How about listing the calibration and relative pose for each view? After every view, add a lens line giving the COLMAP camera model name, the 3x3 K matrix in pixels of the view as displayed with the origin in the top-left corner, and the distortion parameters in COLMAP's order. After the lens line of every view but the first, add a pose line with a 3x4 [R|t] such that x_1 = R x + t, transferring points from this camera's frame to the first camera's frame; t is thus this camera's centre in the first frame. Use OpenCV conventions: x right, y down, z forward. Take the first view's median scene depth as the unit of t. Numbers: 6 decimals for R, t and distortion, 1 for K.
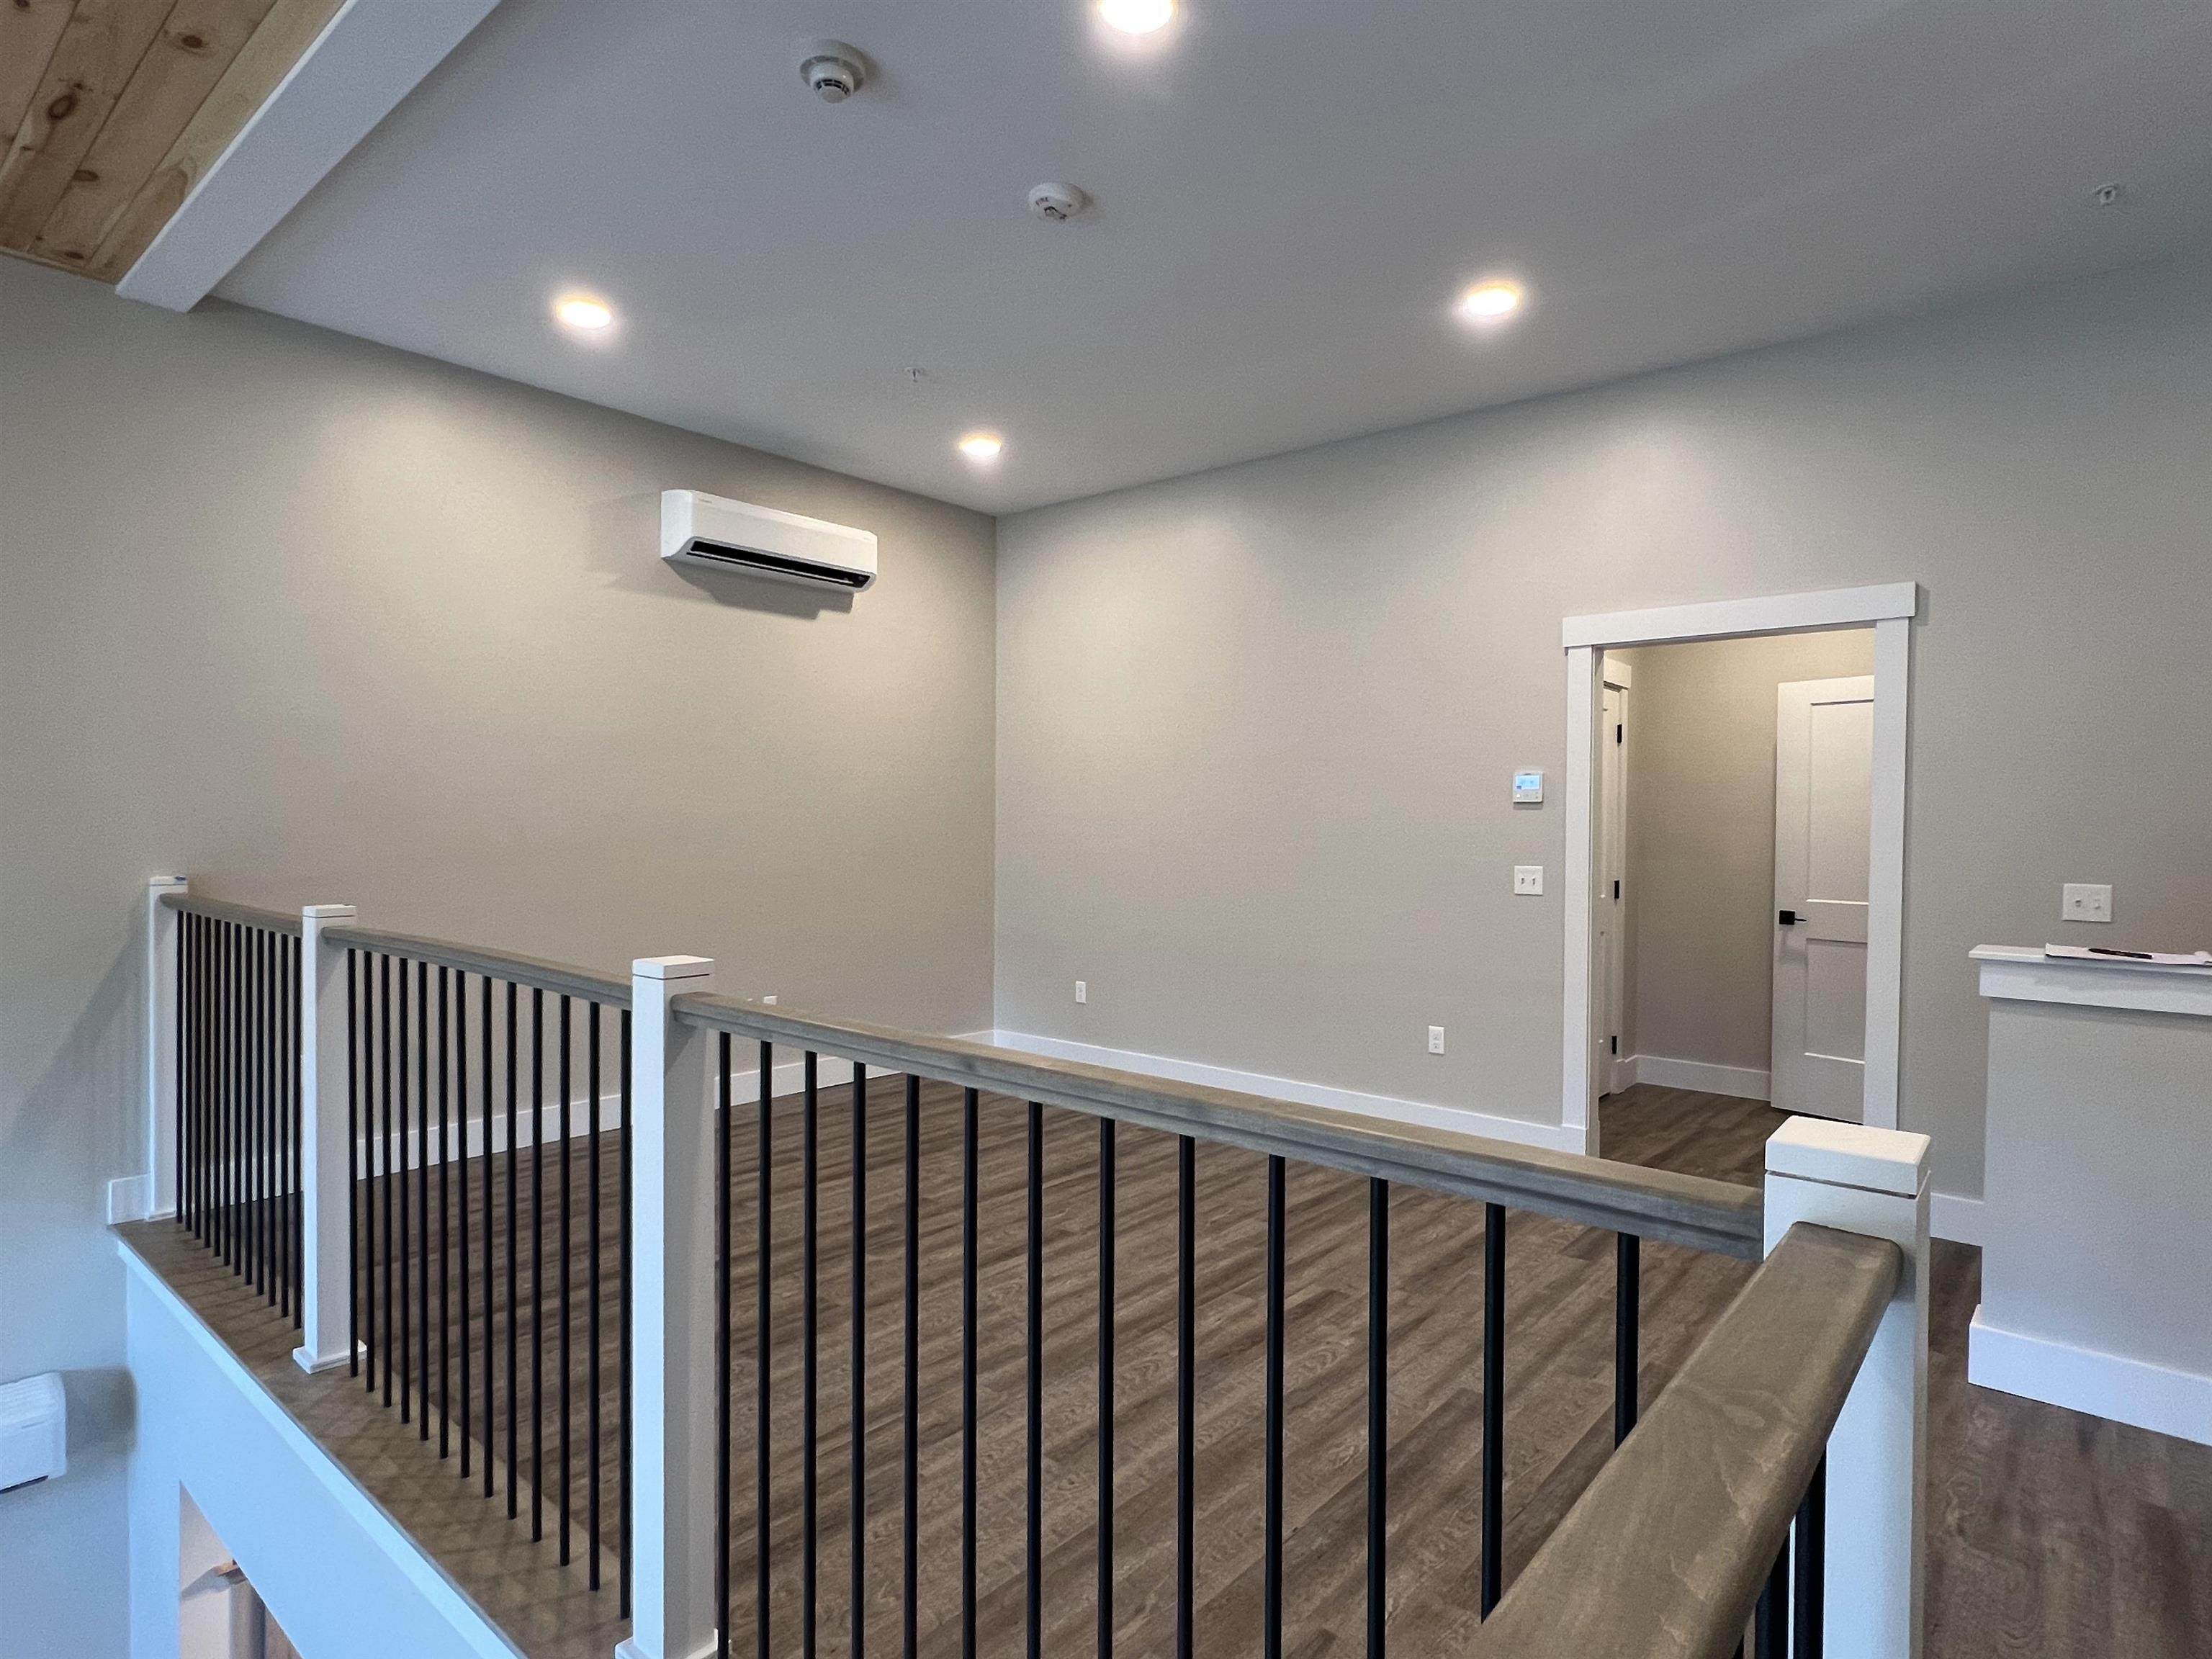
lens RADIAL K [[1178.8, 0, 1116.8], [0, 1178.8, 835.5], [0, 0, 1]] dist [0.002568, -0.000173]
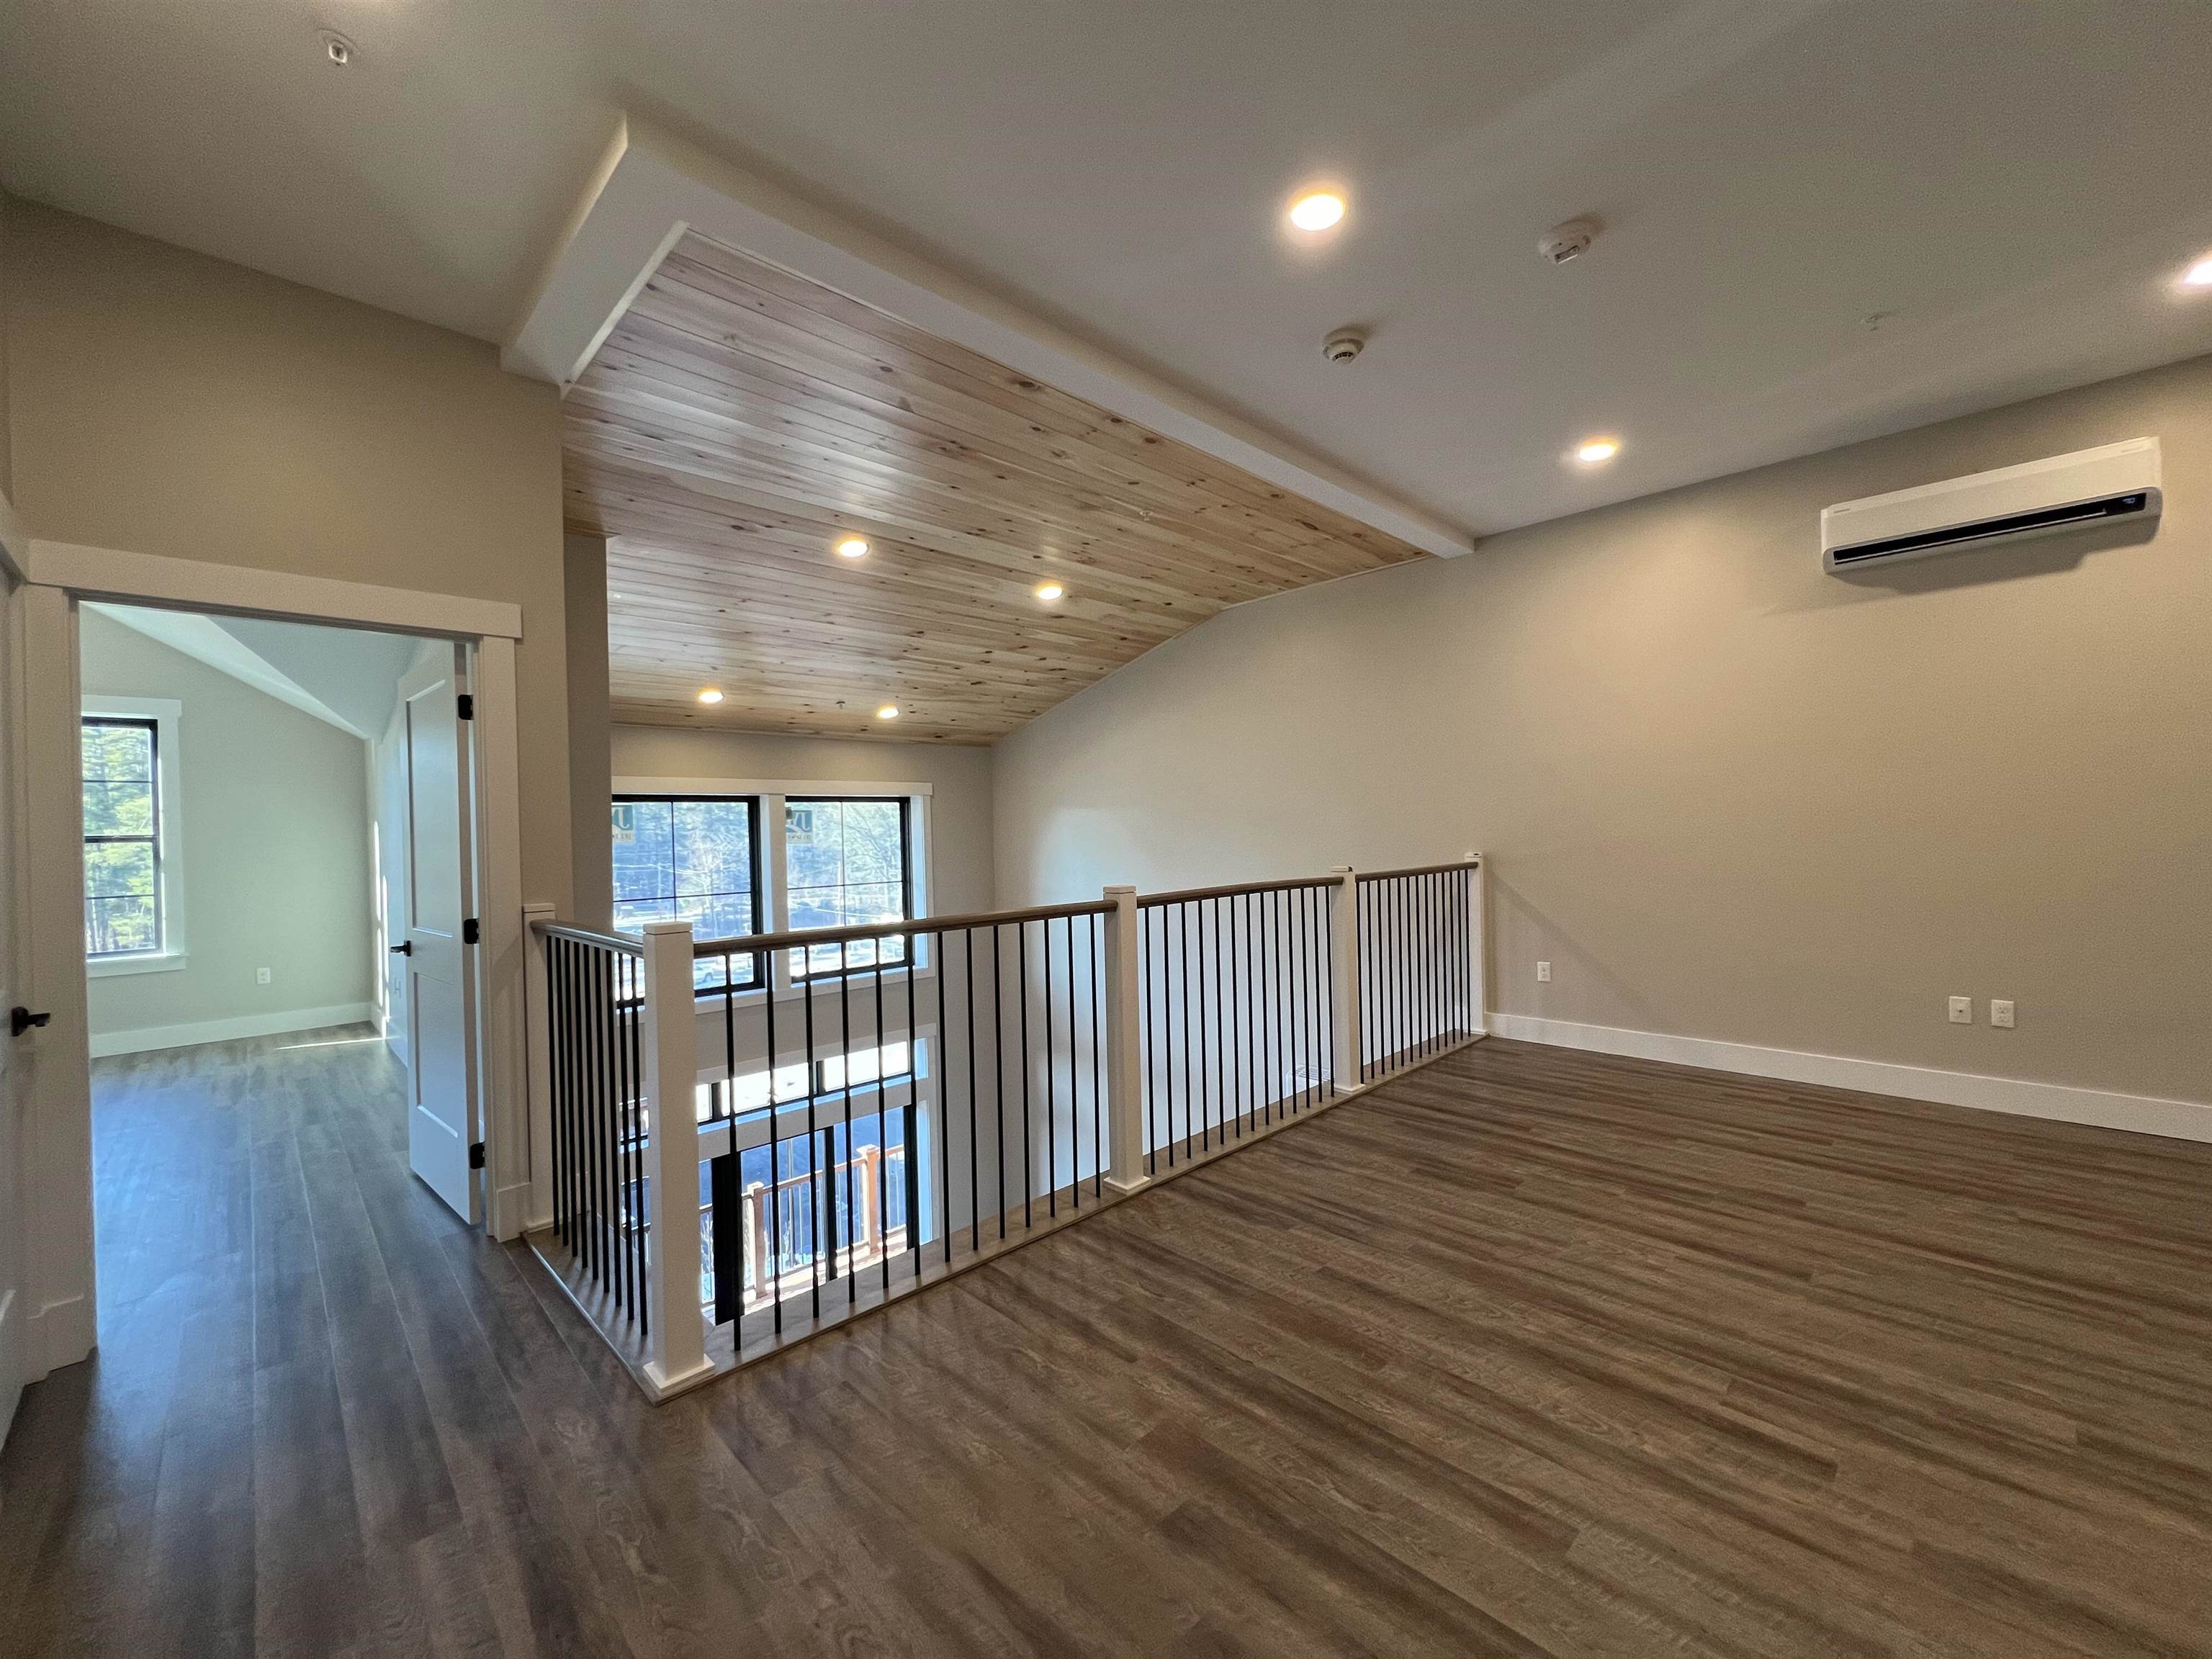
lens RADIAL K [[883.1, 0, 1110.0], [0, 883.1, 831.5], [0, 0, 1]] dist [-0.001138, 0.000439]
pose [[-0.090980, -0.002798, -0.995849, 0.507492], [0.011240, 0.999929, -0.003836, 0.000800], [0.995789, -0.011543, -0.090942, 0.418210]]
